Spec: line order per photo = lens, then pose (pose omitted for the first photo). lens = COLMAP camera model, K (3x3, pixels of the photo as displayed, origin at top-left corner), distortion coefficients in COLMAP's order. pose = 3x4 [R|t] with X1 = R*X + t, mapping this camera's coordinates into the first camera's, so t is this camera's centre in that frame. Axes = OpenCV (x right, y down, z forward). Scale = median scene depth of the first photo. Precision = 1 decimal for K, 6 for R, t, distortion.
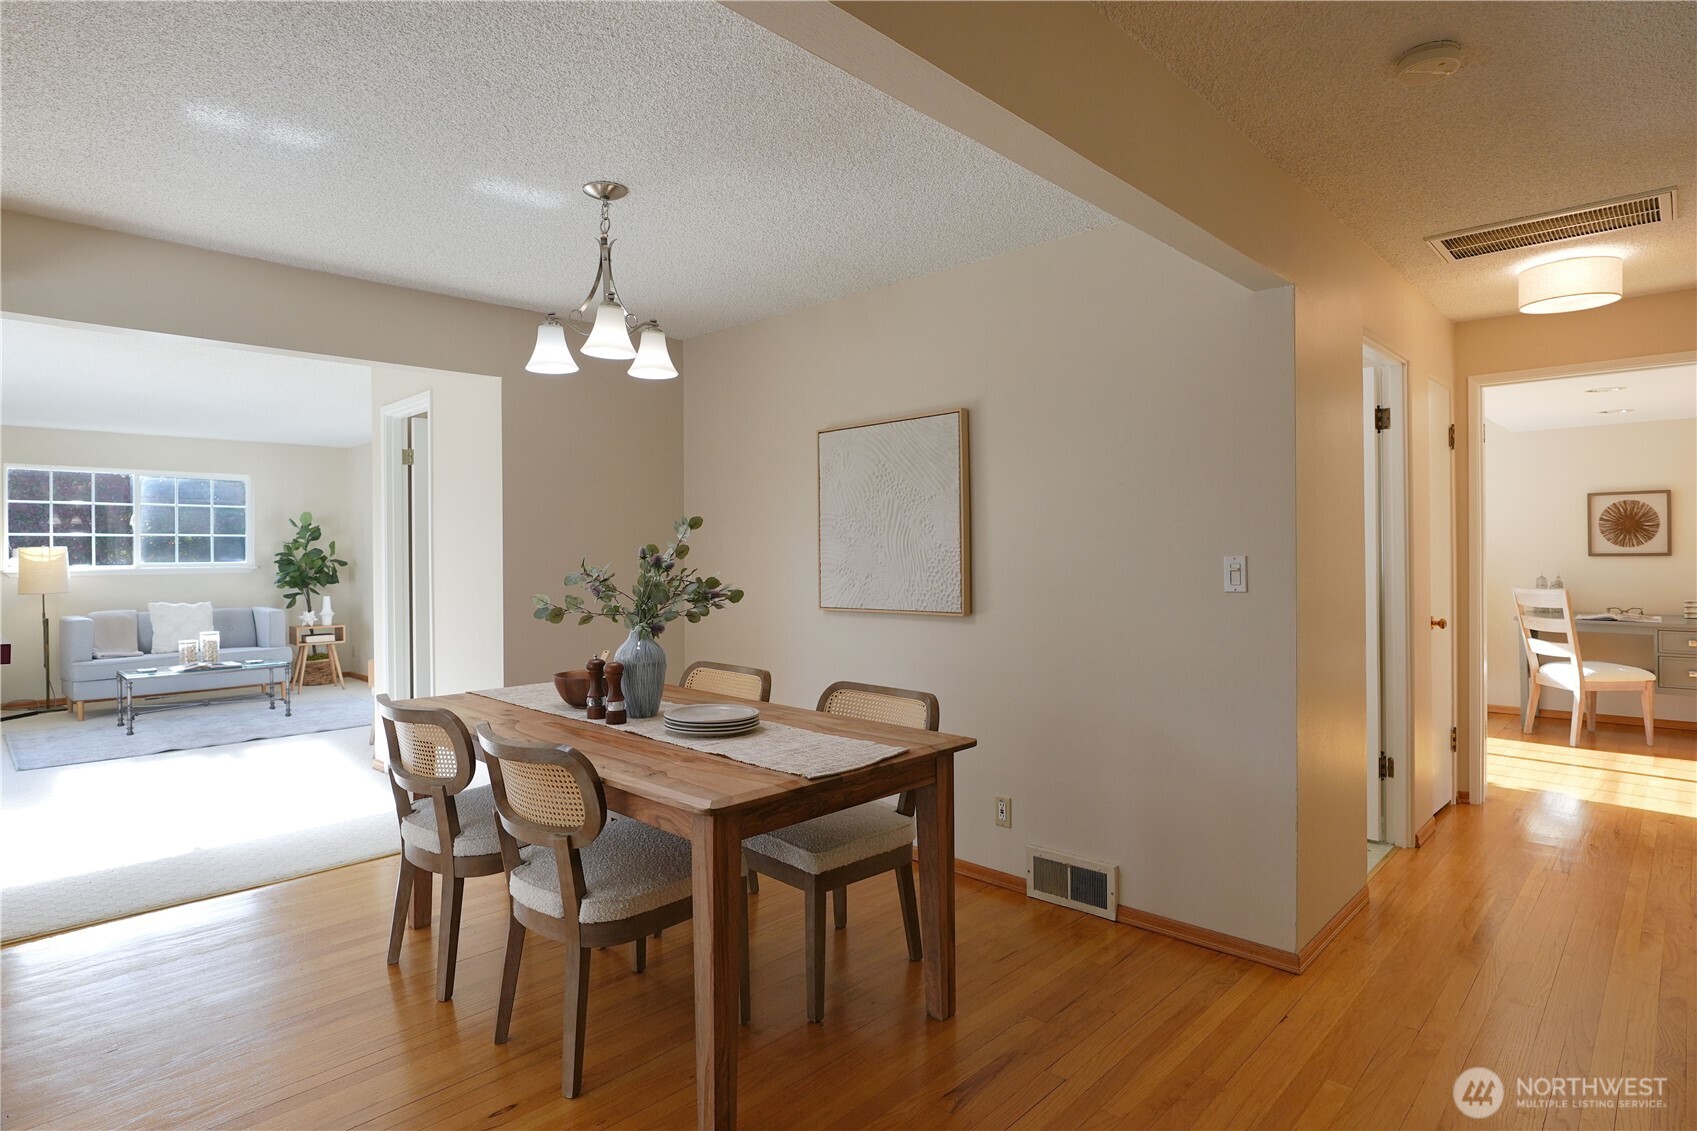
lens RADIAL K [[892.9, 0, 842.7], [0, 892.9, 556.0], [0, 0, 1]] dist [-0.023261, 0.000801]
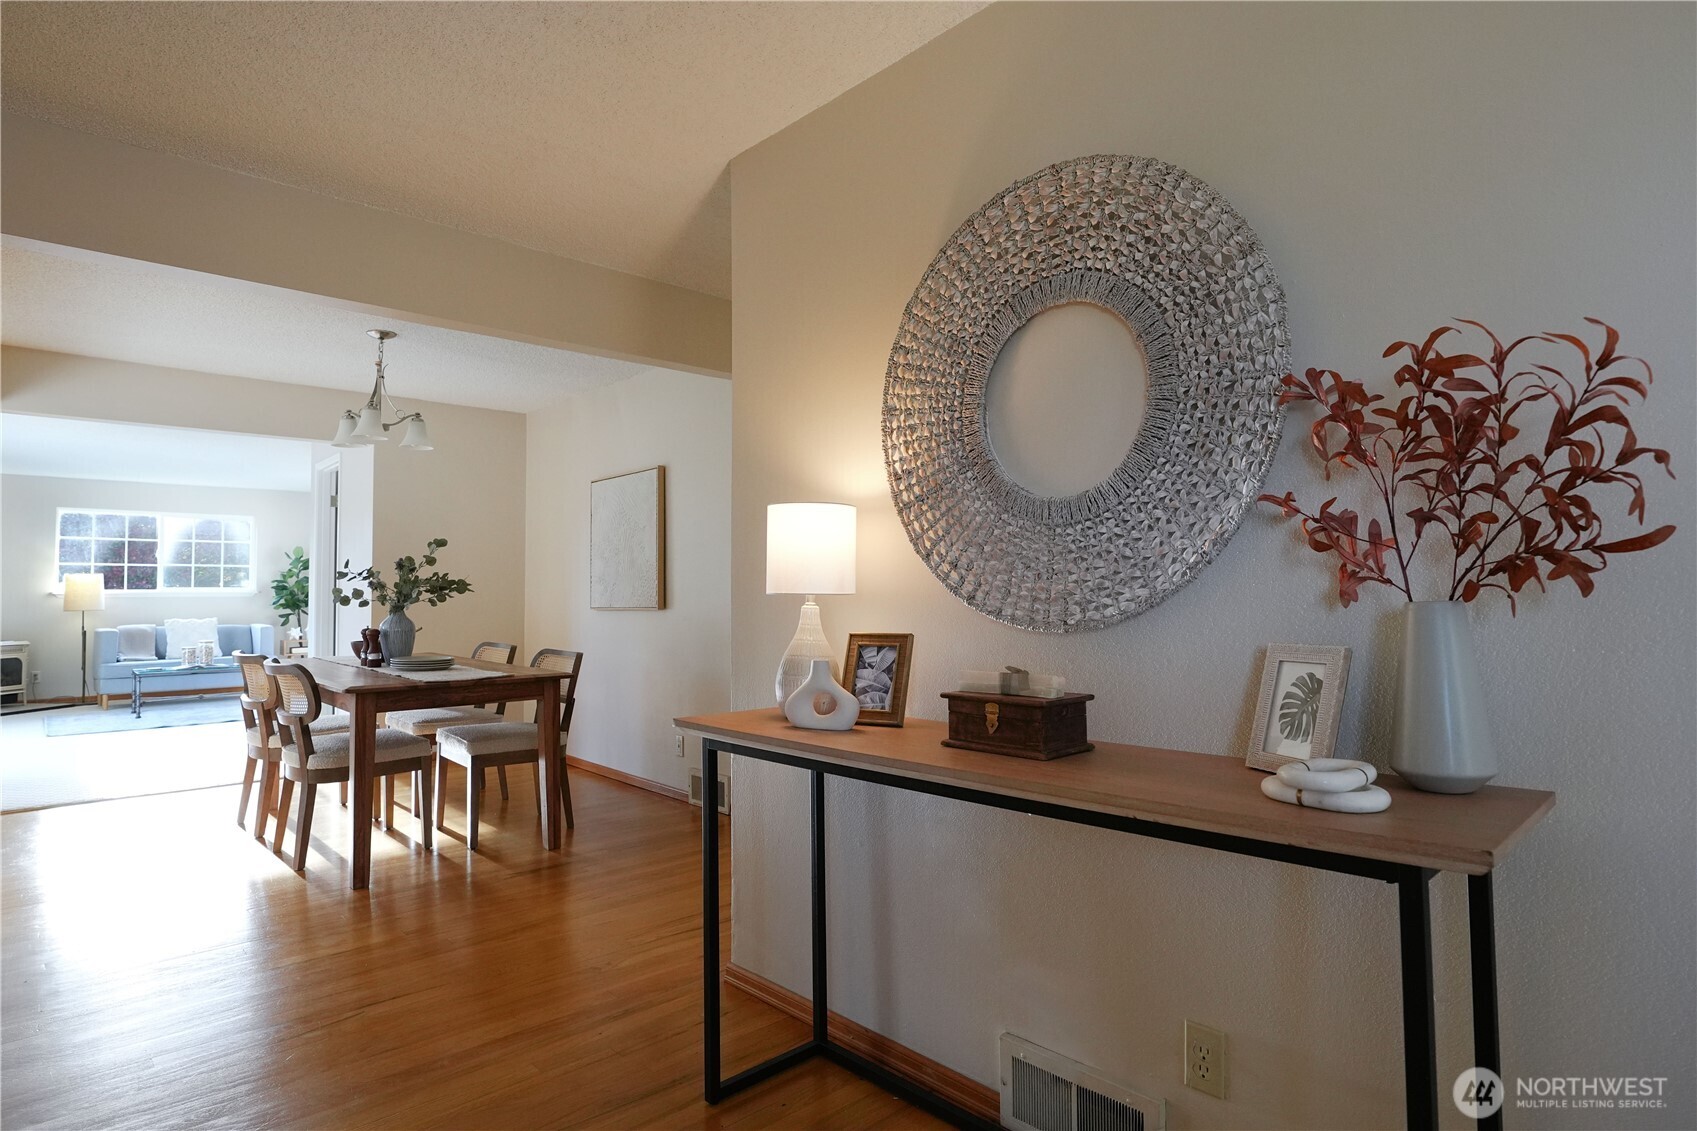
lens RADIAL K [[892.9, 0, 842.7], [0, 892.9, 556.0], [0, 0, 1]] dist [-0.023261, 0.000801]
pose [[0.998478, -0.003590, -0.055031, 0.234847], [0.001125, 0.998997, -0.044758, 0.021265], [0.055137, 0.044628, 0.997481, -0.190647]]
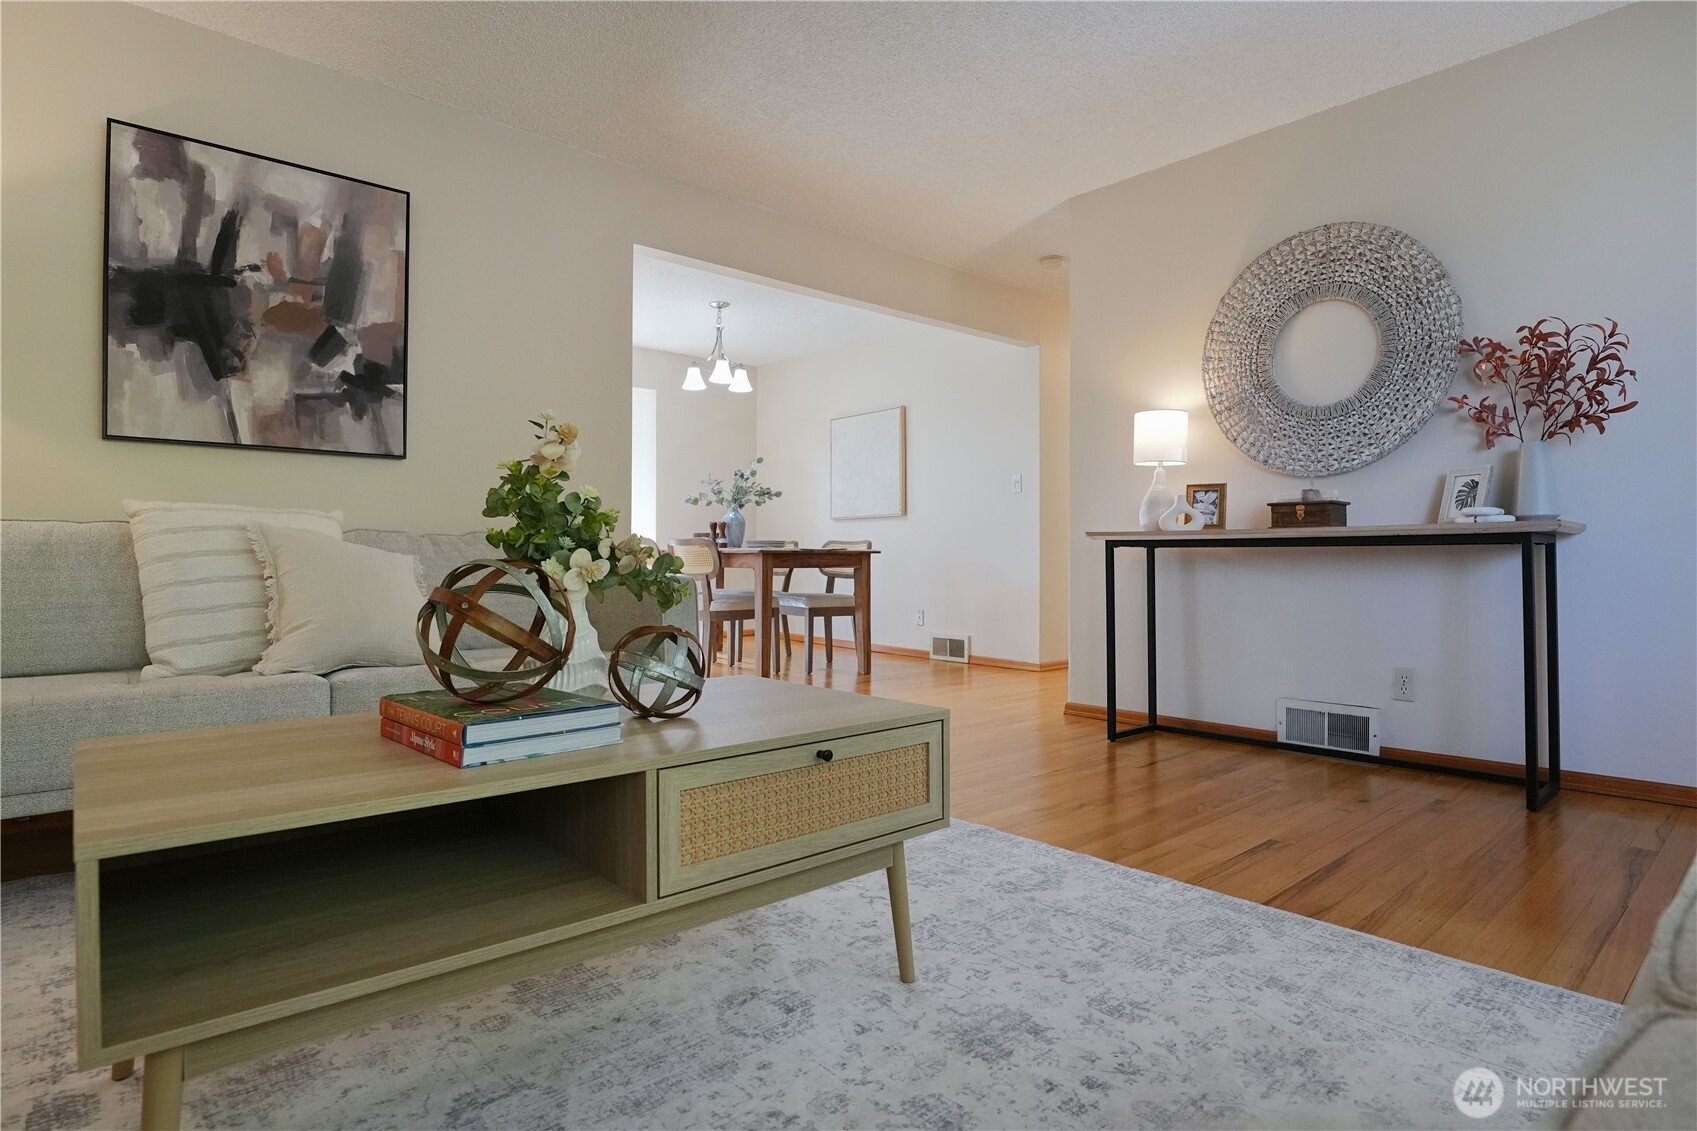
lens RADIAL K [[892.9, 0, 842.7], [0, 892.9, 556.0], [0, 0, 1]] dist [-0.023261, 0.000801]
pose [[0.996103, 0.008992, -0.087741, 0.082139], [-0.009279, 0.999953, -0.002868, 0.073418], [0.087711, 0.003671, 0.996139, -0.409575]]
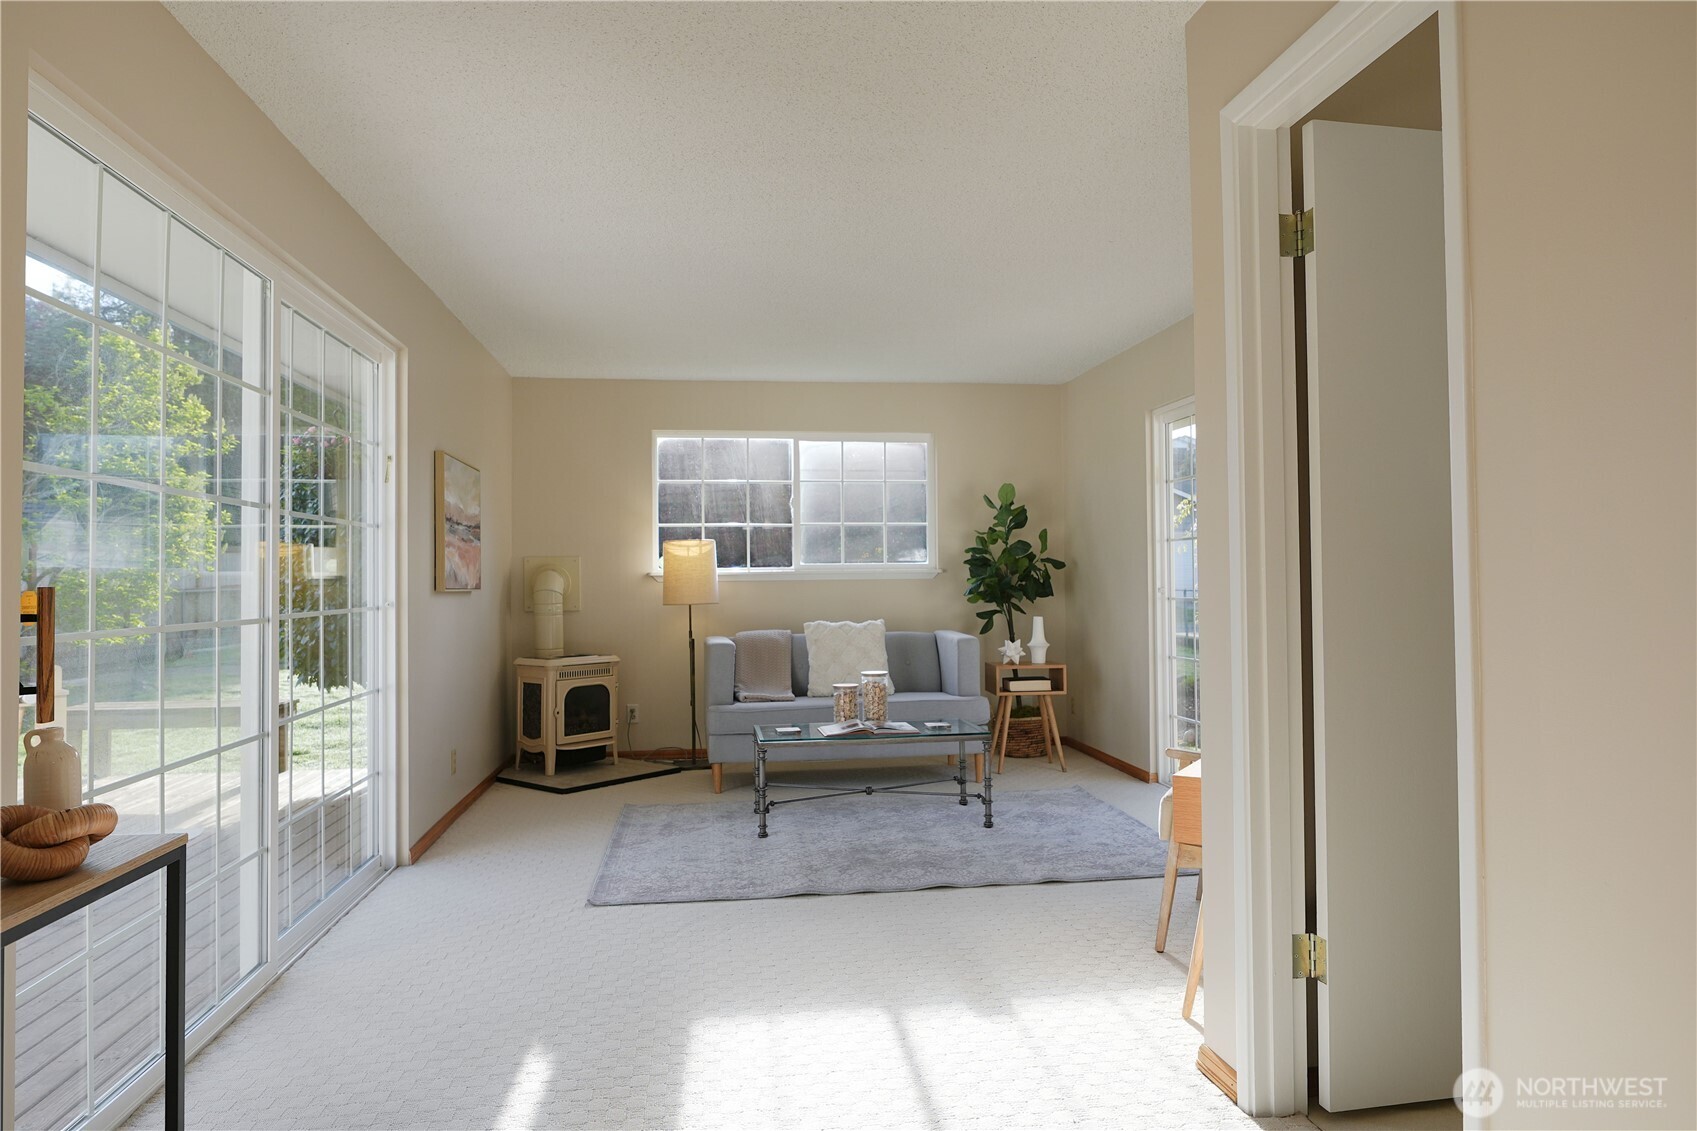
lens RADIAL K [[1079.8, 0, 848.5], [0, 1079.8, 565.5], [0, 0, 1]] dist [0.039707, 0.000011]
pose [[0.782494, -0.007314, -0.622616, -0.243687], [0.002397, 0.999959, -0.008733, 0.018150], [0.622654, 0.005341, 0.782479, 0.369700]]
